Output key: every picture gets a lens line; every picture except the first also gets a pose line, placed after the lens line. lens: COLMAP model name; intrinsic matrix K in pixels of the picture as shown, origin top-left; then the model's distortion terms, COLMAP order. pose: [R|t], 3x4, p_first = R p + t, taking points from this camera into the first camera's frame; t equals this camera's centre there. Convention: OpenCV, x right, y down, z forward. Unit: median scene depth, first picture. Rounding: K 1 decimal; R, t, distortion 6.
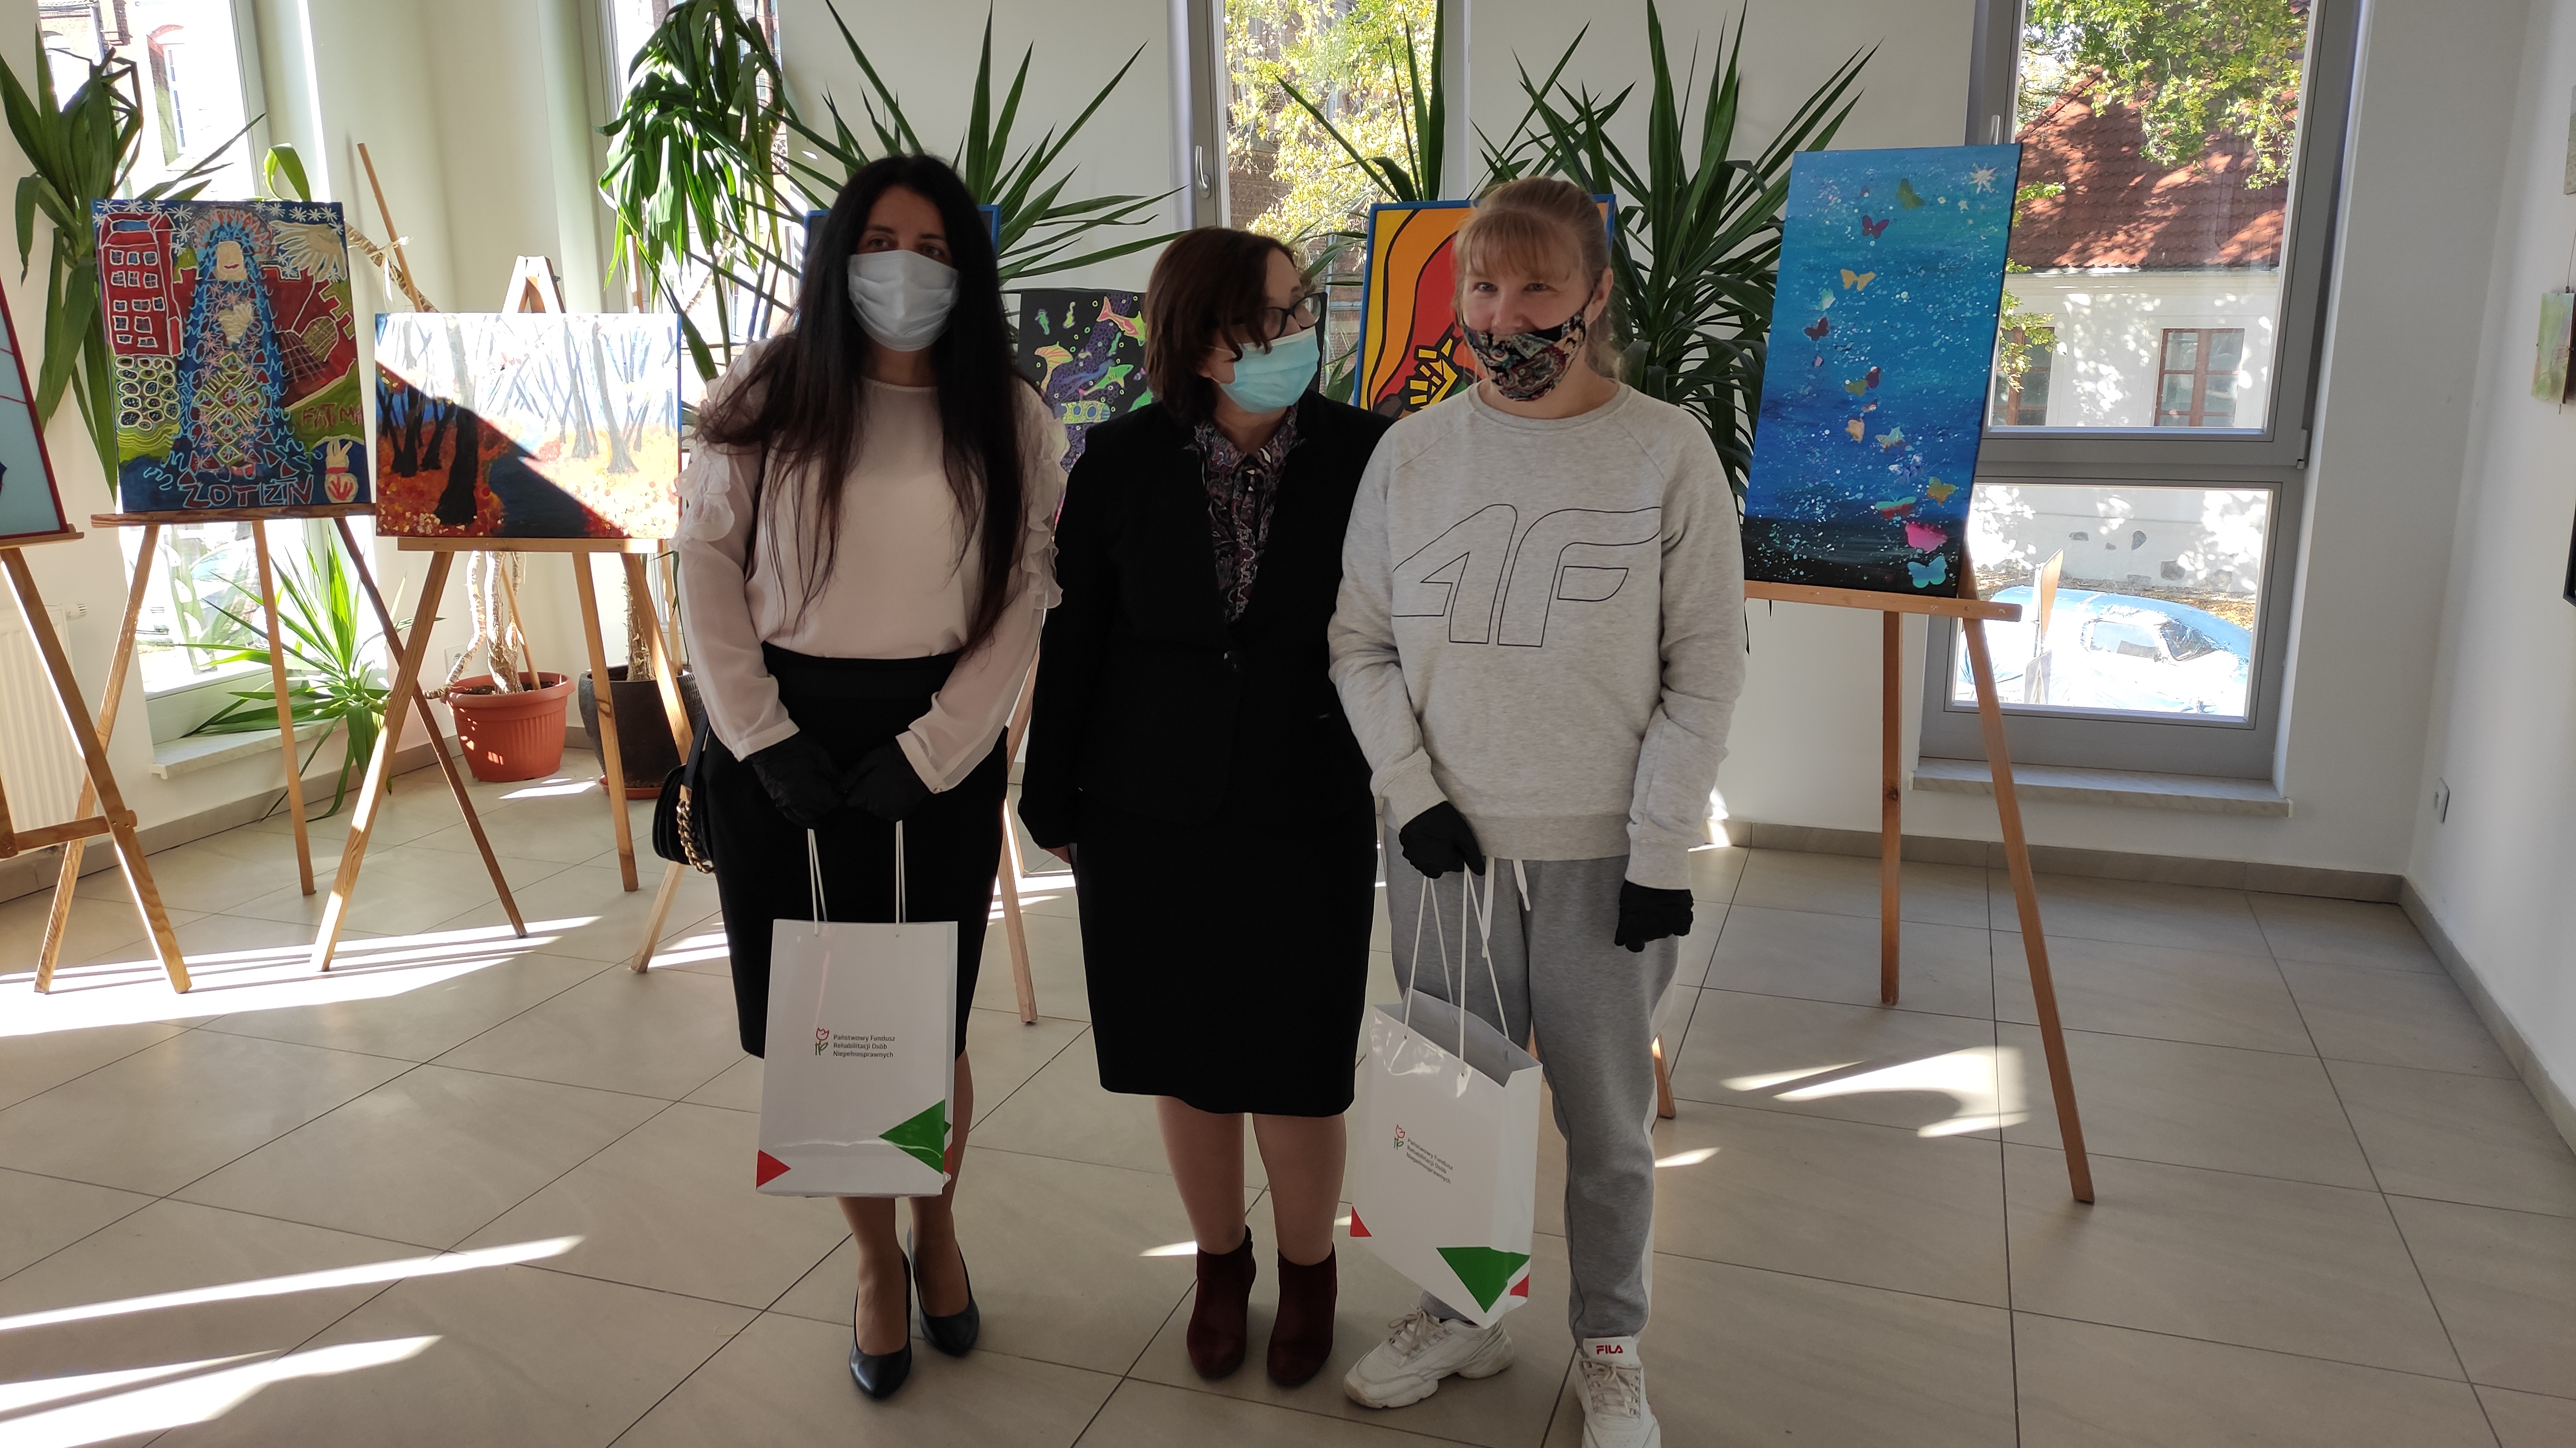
lens RADIAL K [[1886.6, 0, 1292.0], [0, 1886.6, 726.3], [0, 0, 1]] dist [0.034166, -0.017883]
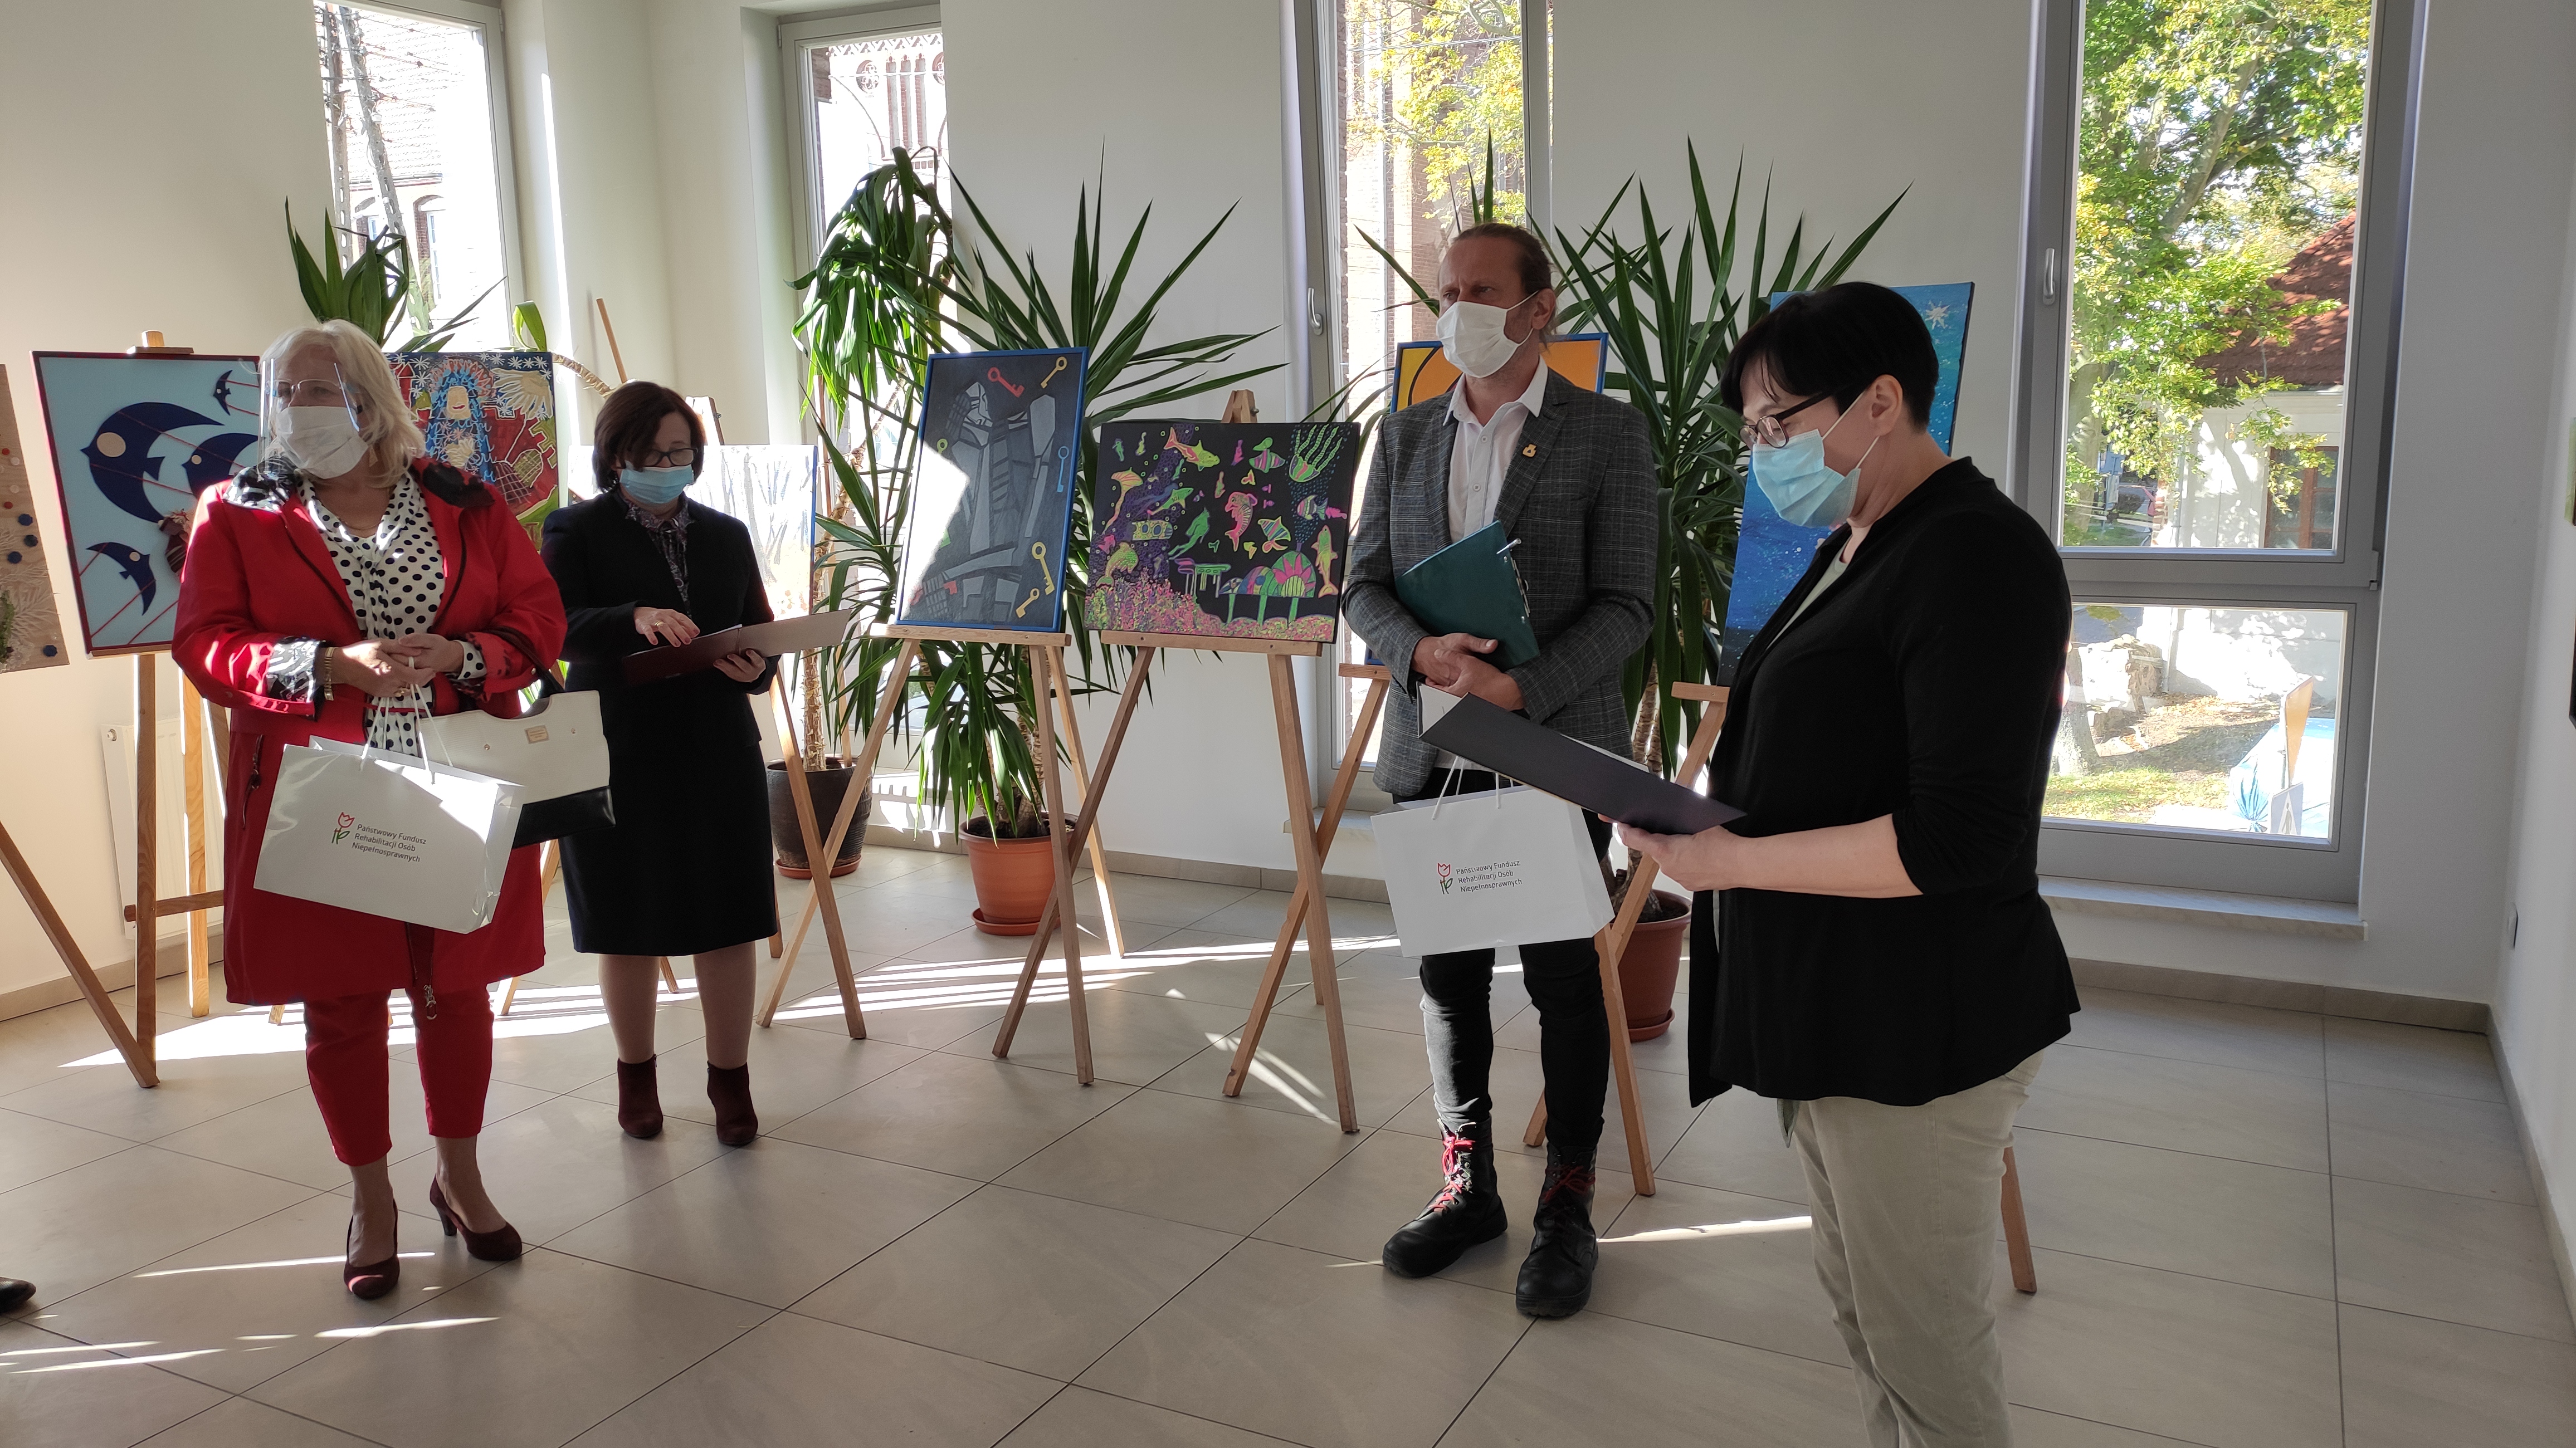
lens RADIAL K [[1886.6, 0, 1285.7], [0, 1886.6, 722.3], [0, 0, 1]] dist [0.034166, -0.017883]
pose [[0.989085, 0.017045, -0.146355, 0.112644], [-0.026566, 0.997638, -0.063350, 0.012415], [0.144929, 0.066547, 0.987202, -0.064711]]
